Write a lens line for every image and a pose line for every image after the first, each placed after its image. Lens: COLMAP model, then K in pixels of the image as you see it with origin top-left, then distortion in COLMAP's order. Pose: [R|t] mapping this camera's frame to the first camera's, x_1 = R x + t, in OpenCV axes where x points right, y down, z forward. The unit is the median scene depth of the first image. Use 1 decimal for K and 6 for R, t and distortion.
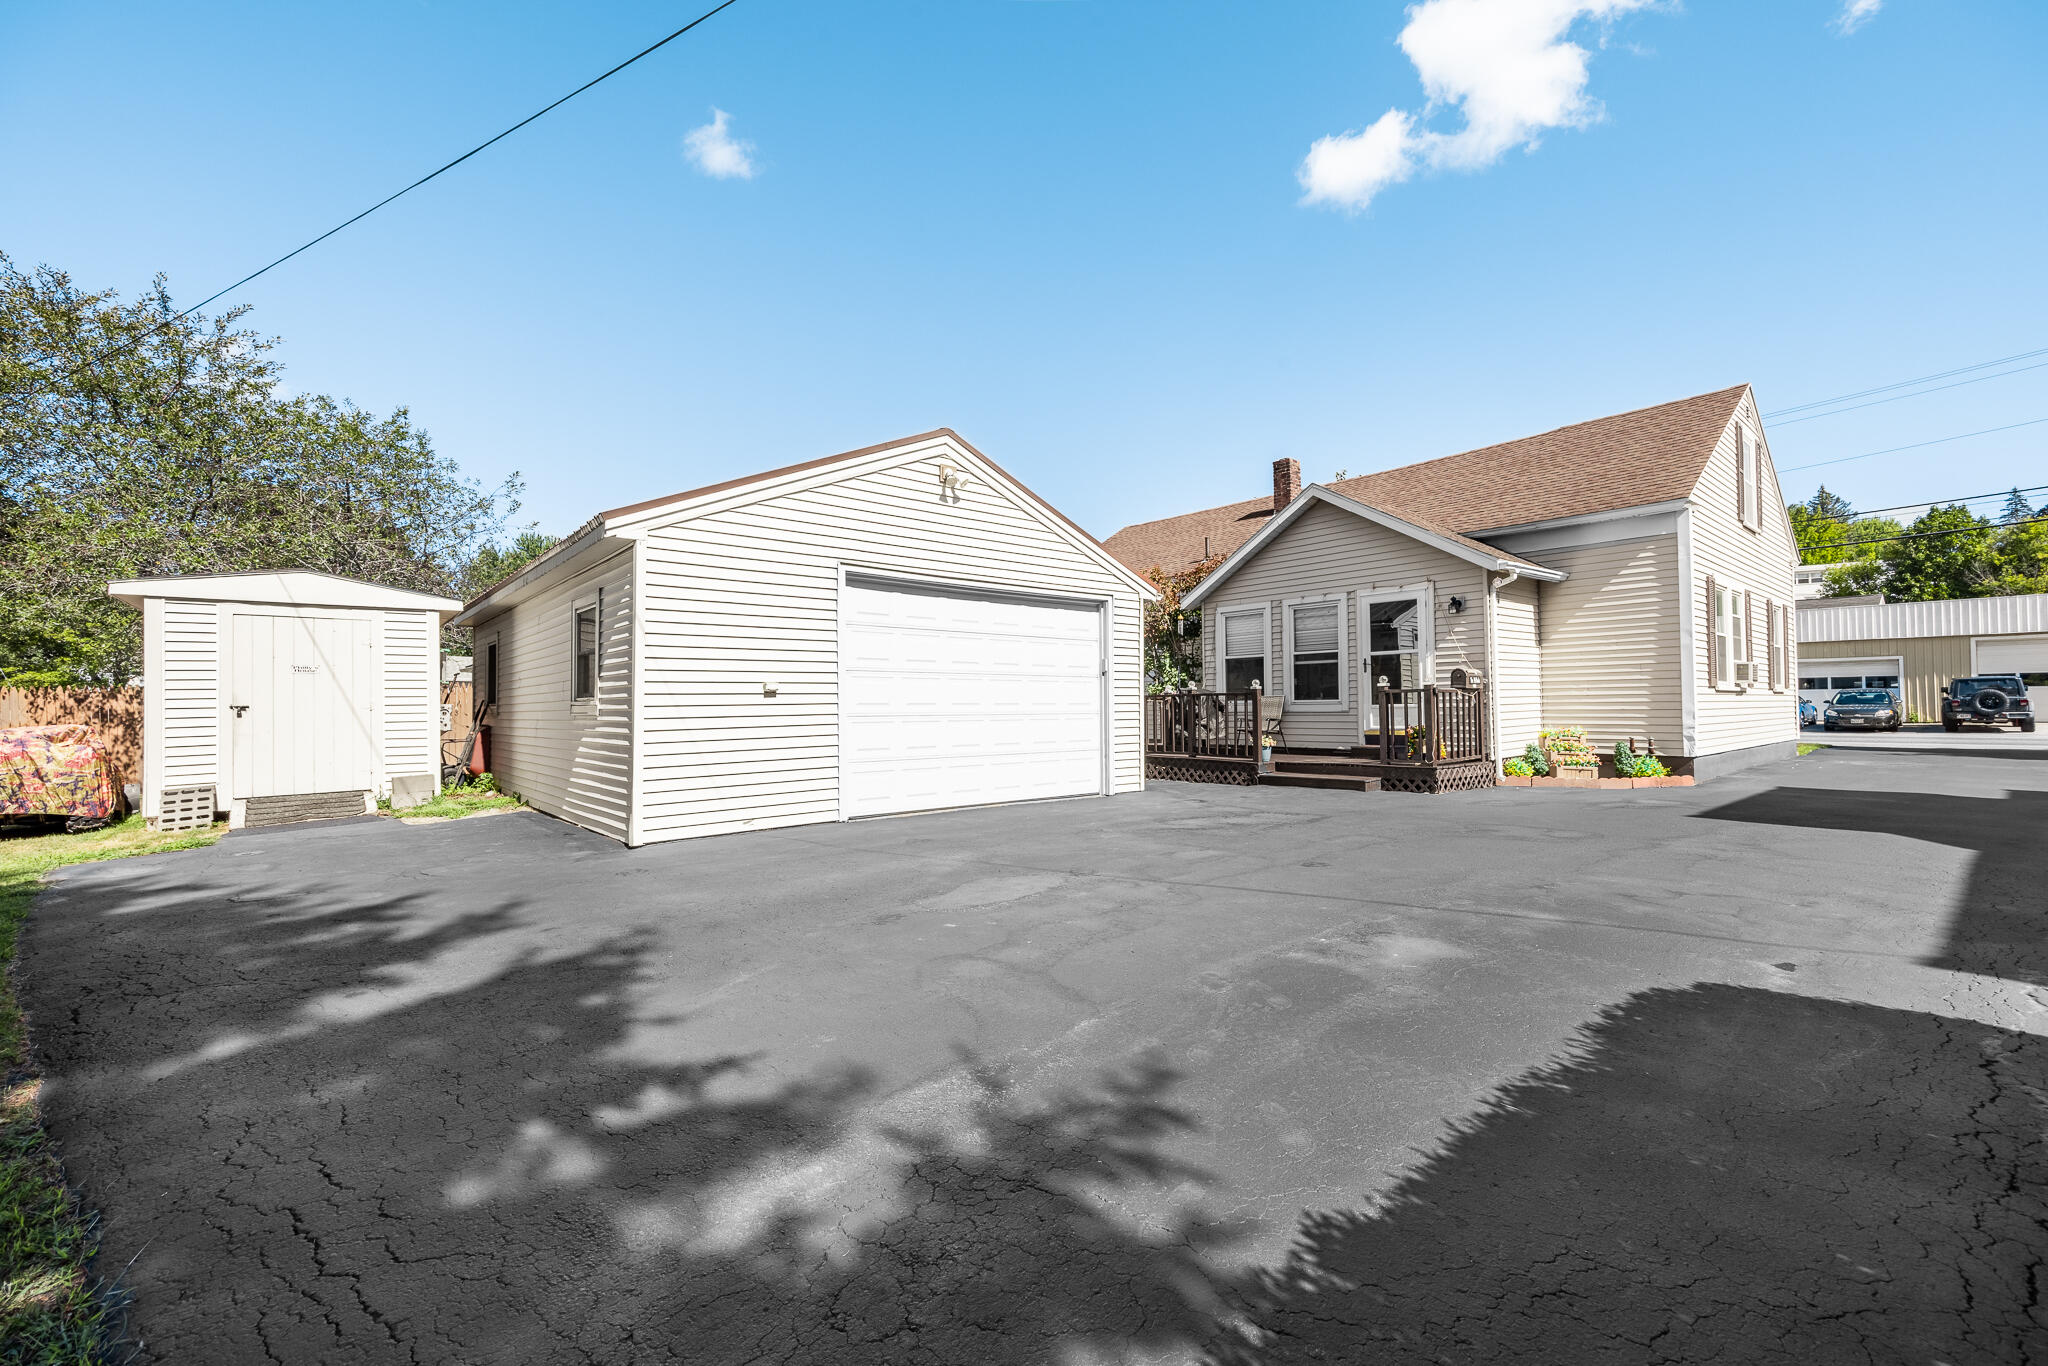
lens RADIAL K [[834.4, 0, 1022.2], [0, 834.4, 687.5], [0, 0, 1]] dist [0.012050, -0.001210]
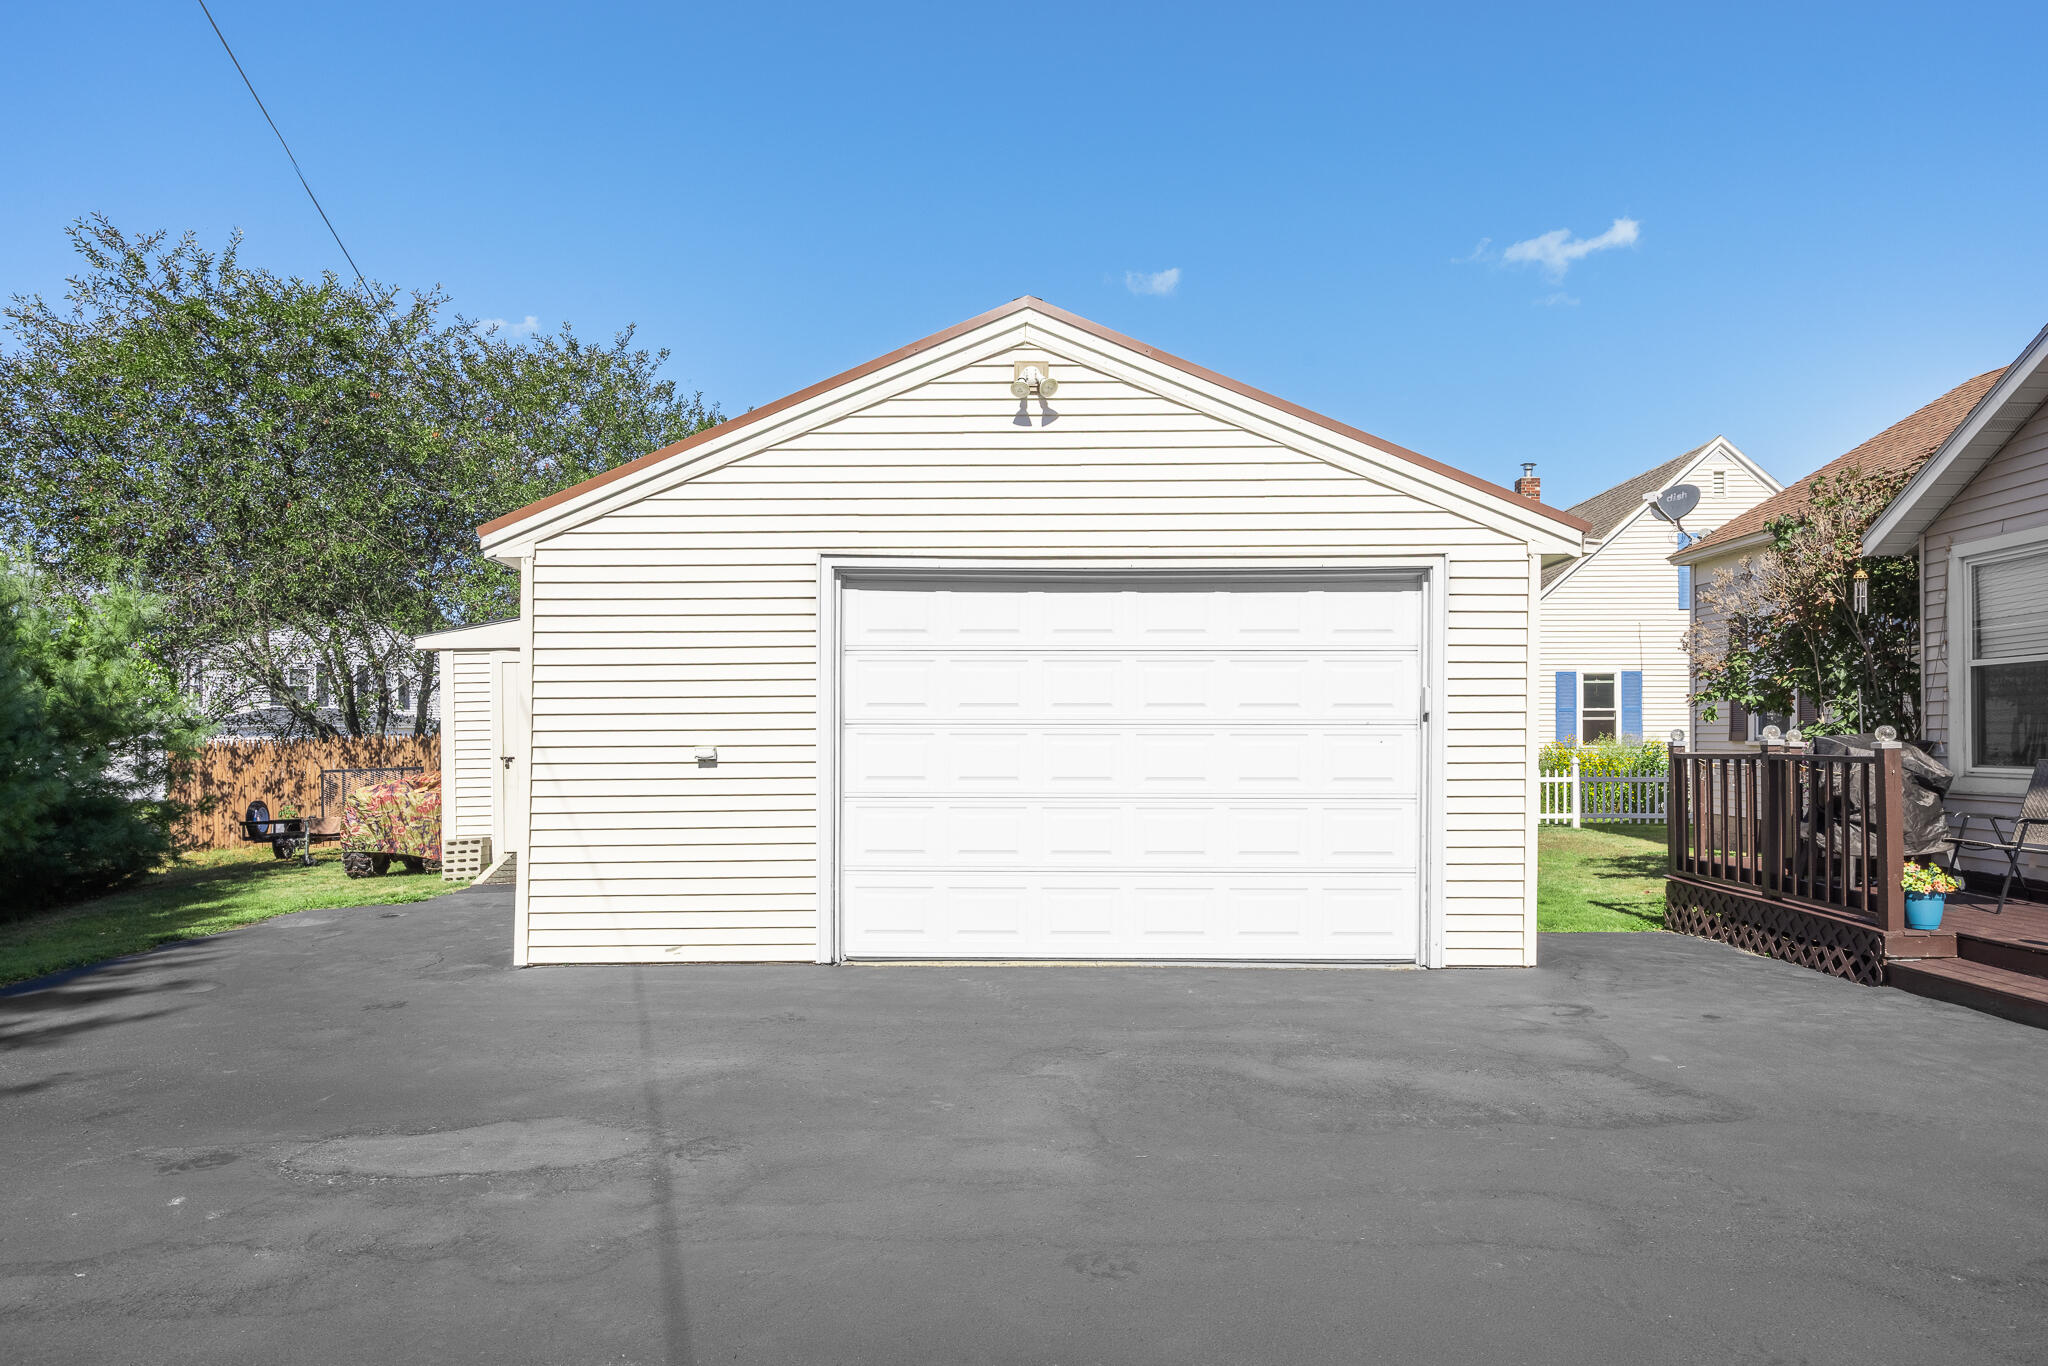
lens RADIAL K [[1205.6, 0, 1058.4], [0, 1205.6, 721.7], [0, 0, 1]] dist [-0.011226, 0.003240]
pose [[0.754894, -0.000232, -0.655847, 0.358311], [0.009950, 0.999889, 0.011098, -0.021542], [0.655772, -0.014904, 0.754812, 0.296484]]
